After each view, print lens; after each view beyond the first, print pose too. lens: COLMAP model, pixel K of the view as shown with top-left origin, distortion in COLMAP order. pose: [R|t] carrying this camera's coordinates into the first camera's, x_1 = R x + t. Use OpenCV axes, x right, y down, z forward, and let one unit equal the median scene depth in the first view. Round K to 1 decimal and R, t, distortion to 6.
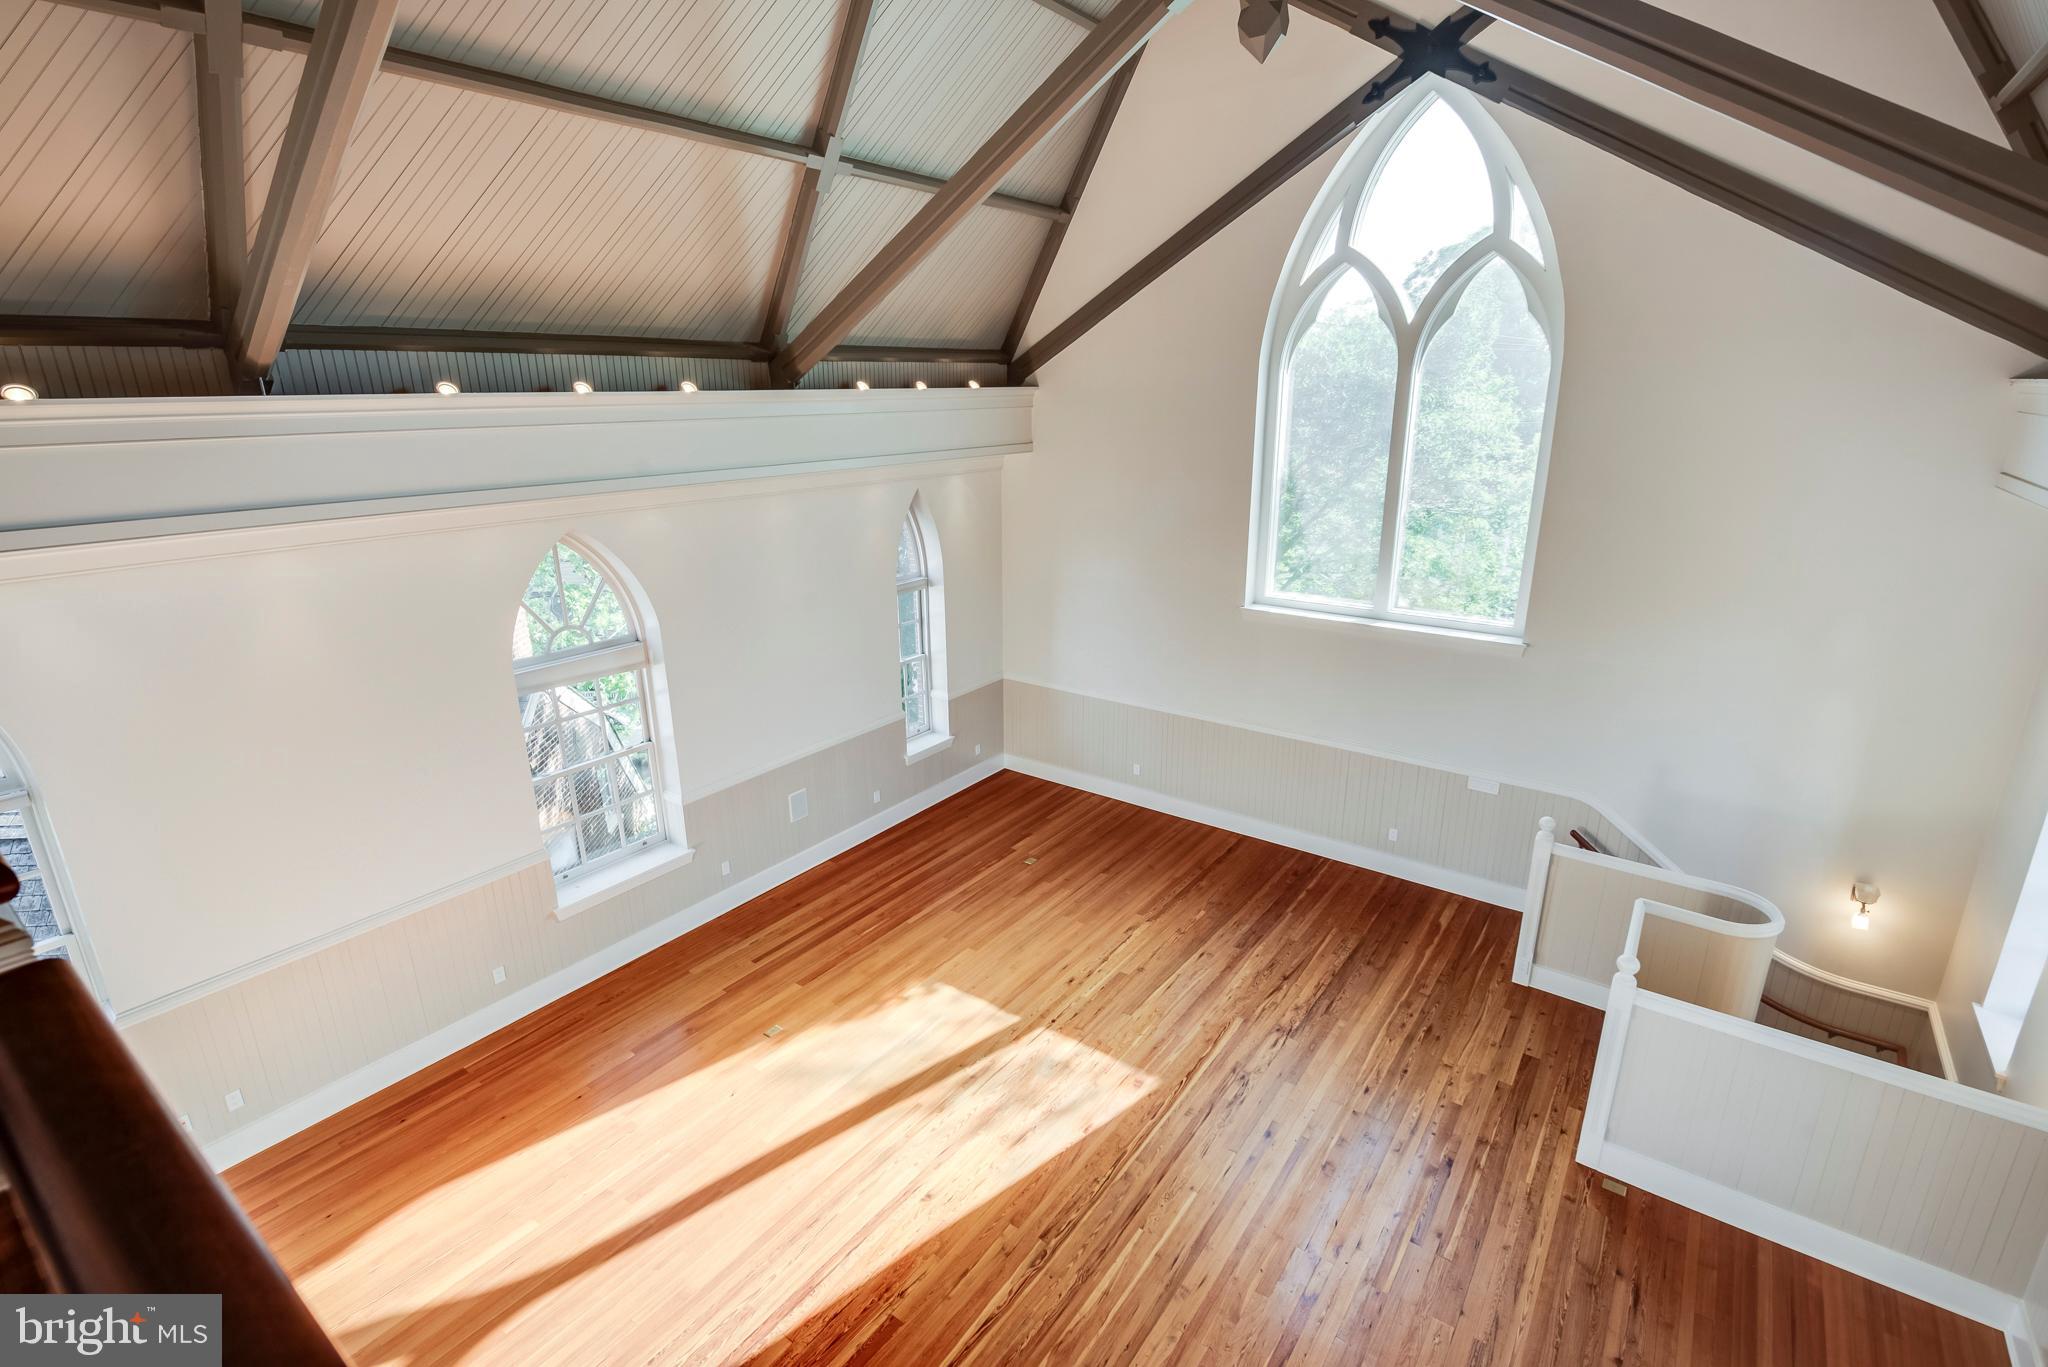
lens RADIAL K [[953.2, 0, 1029.6], [0, 953.2, 679.3], [0, 0, 1]] dist [0.002233, 0.000217]
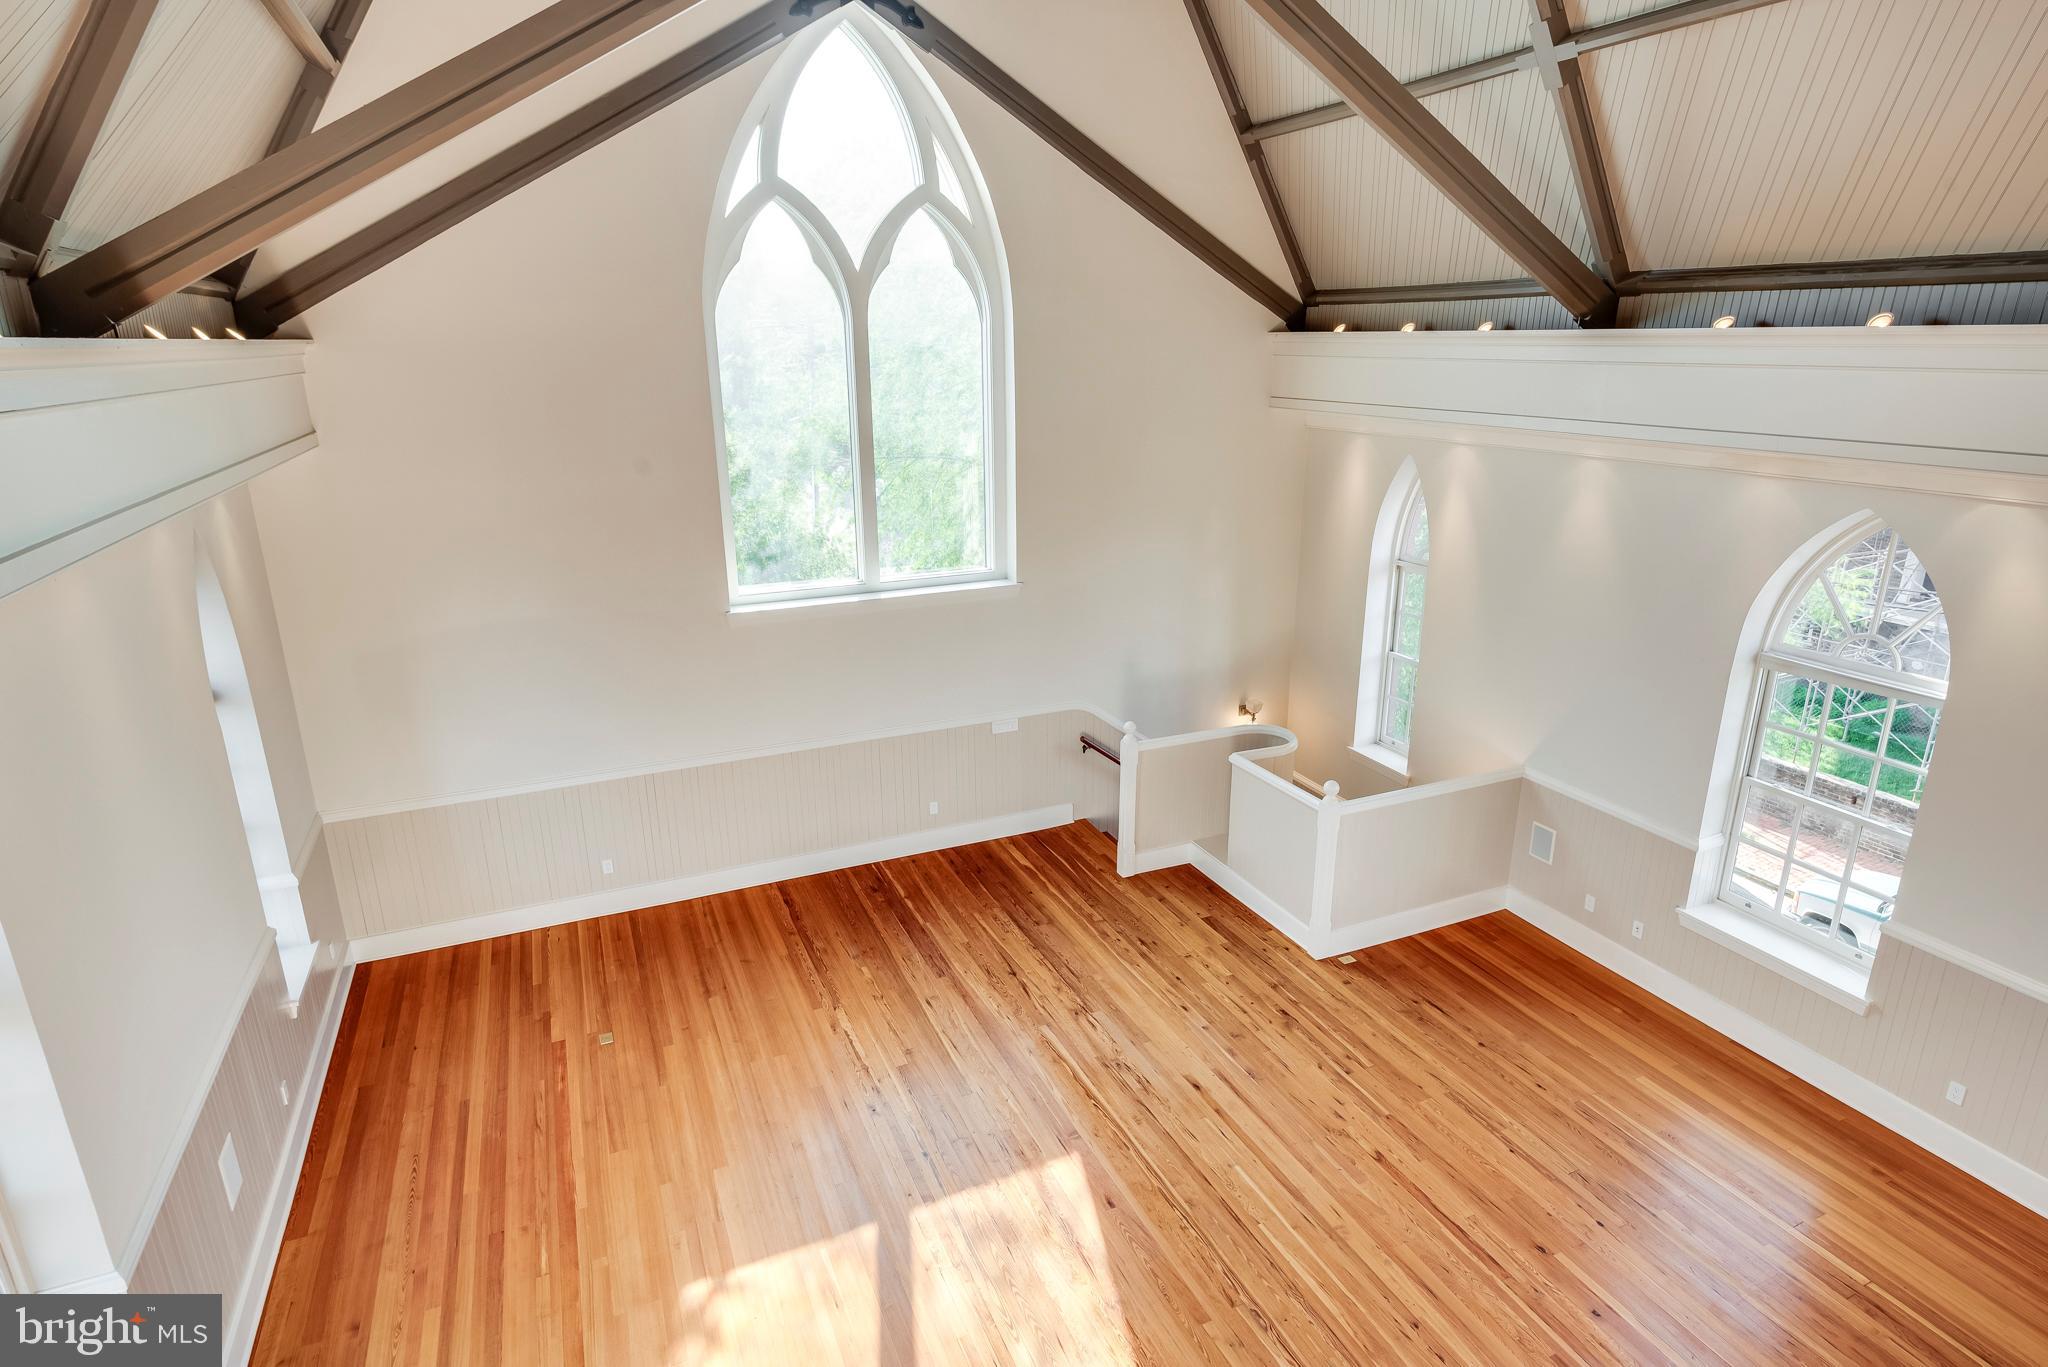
lens RADIAL K [[1095.6, 0, 1026.2], [0, 1095.6, 677.3], [0, 0, 1]] dist [0.009075, 0.000501]
pose [[0.504378, -0.254079, 0.825255, -0.513311], [0.257650, 0.956475, 0.137009, -0.102230], [-0.824147, 0.143523, 0.547889, 0.347737]]
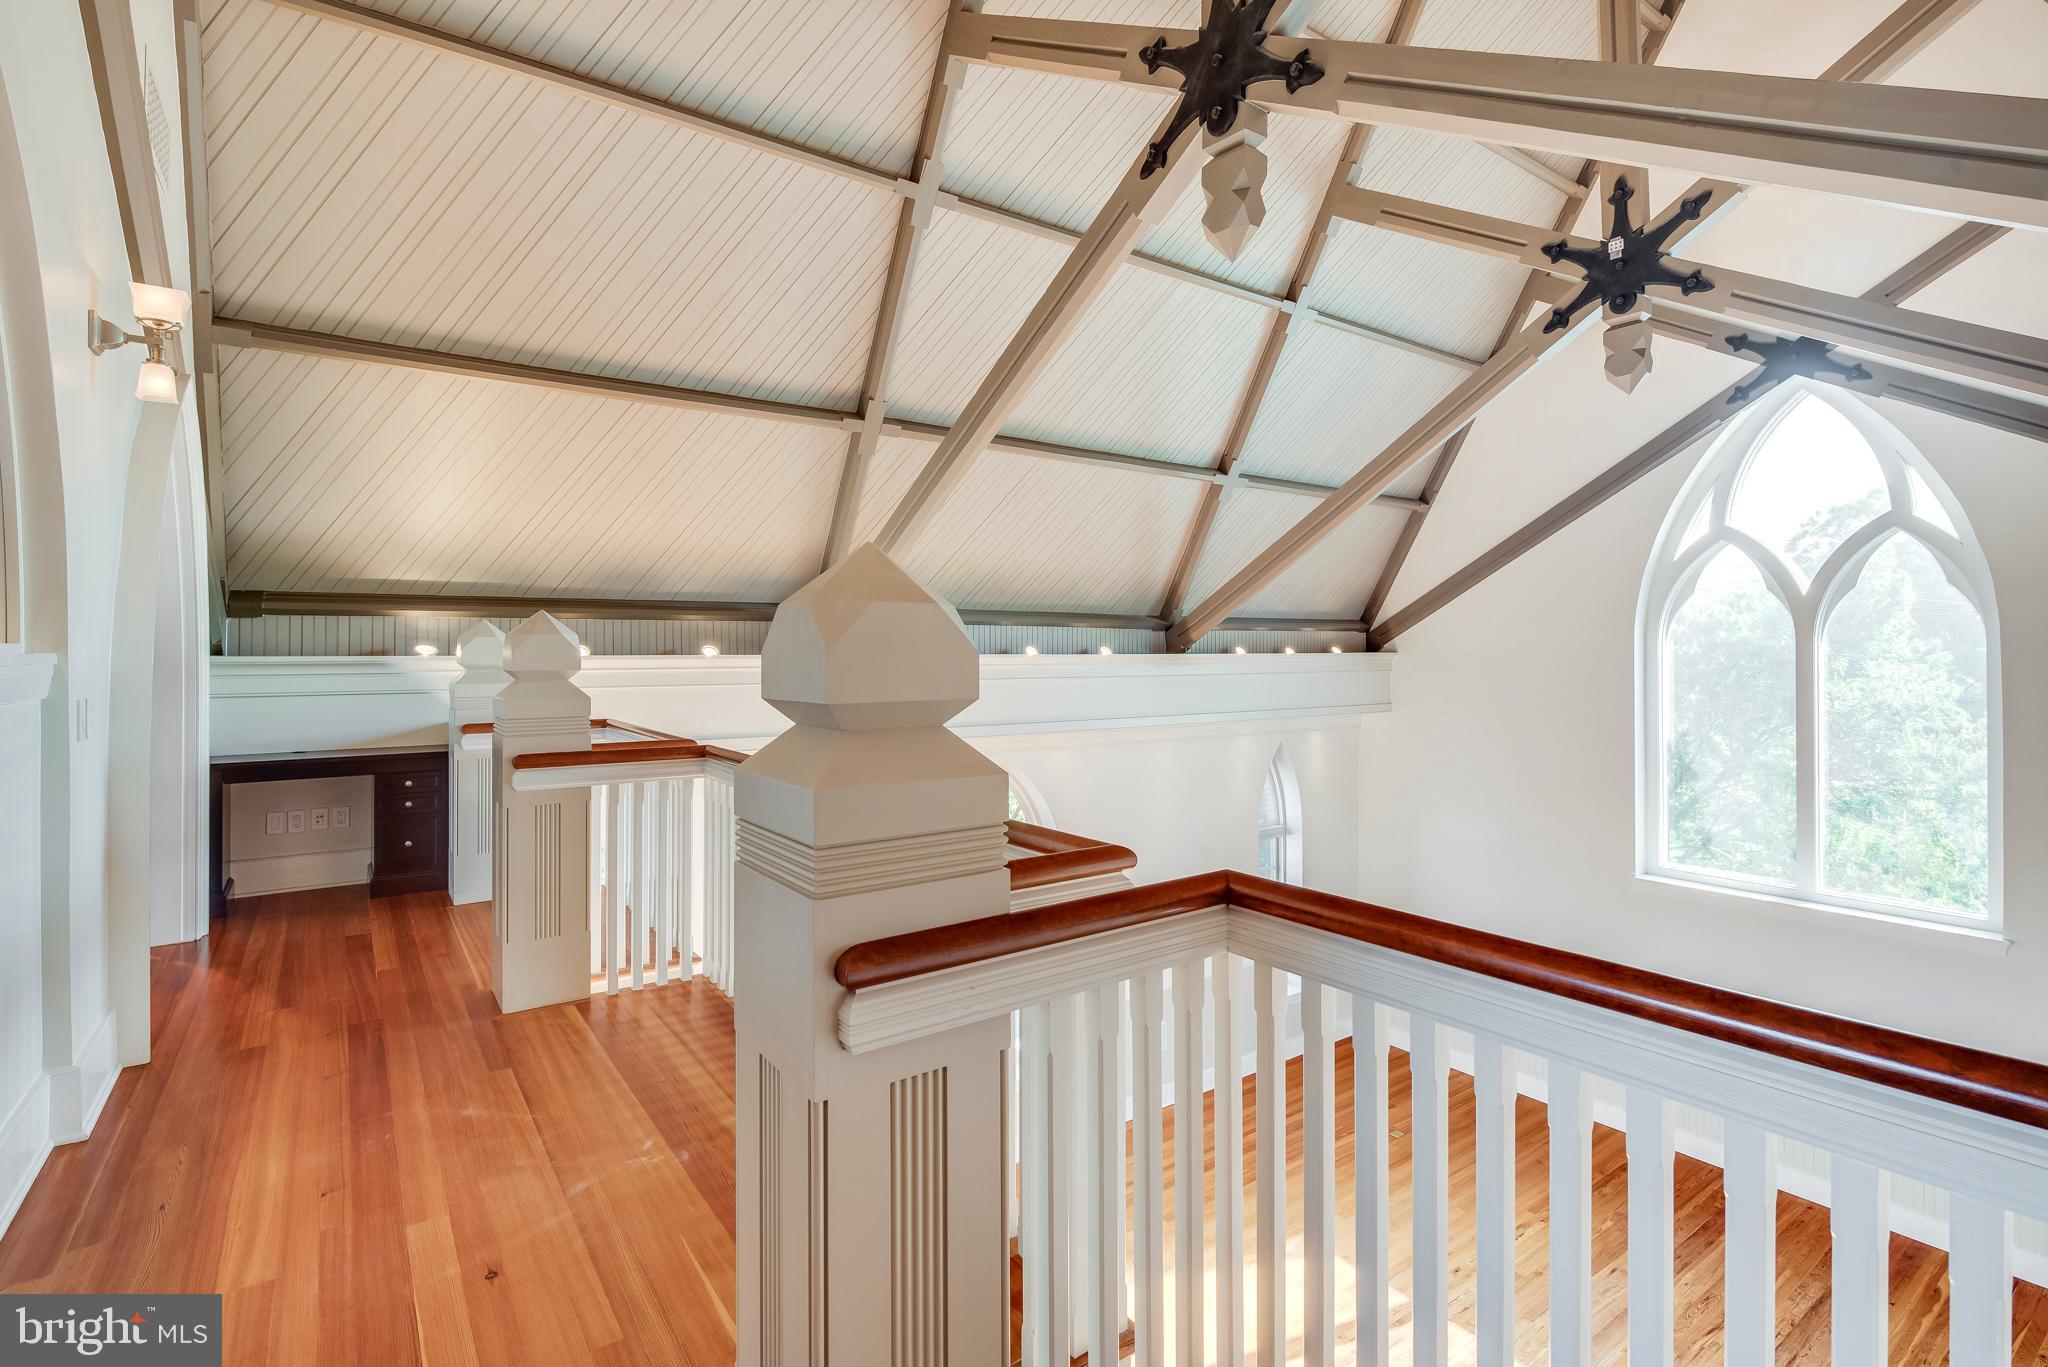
lens RADIAL K [[966.9, 0, 1032.5], [0, 966.9, 647.6], [0, 0, 1]] dist [0.000360, -0.006367]
pose [[0.950728, 0.004569, -0.309994, -0.056712], [-0.096596, 0.954485, -0.282185, 0.042917], [0.294595, 0.298225, 0.907896, -0.137898]]
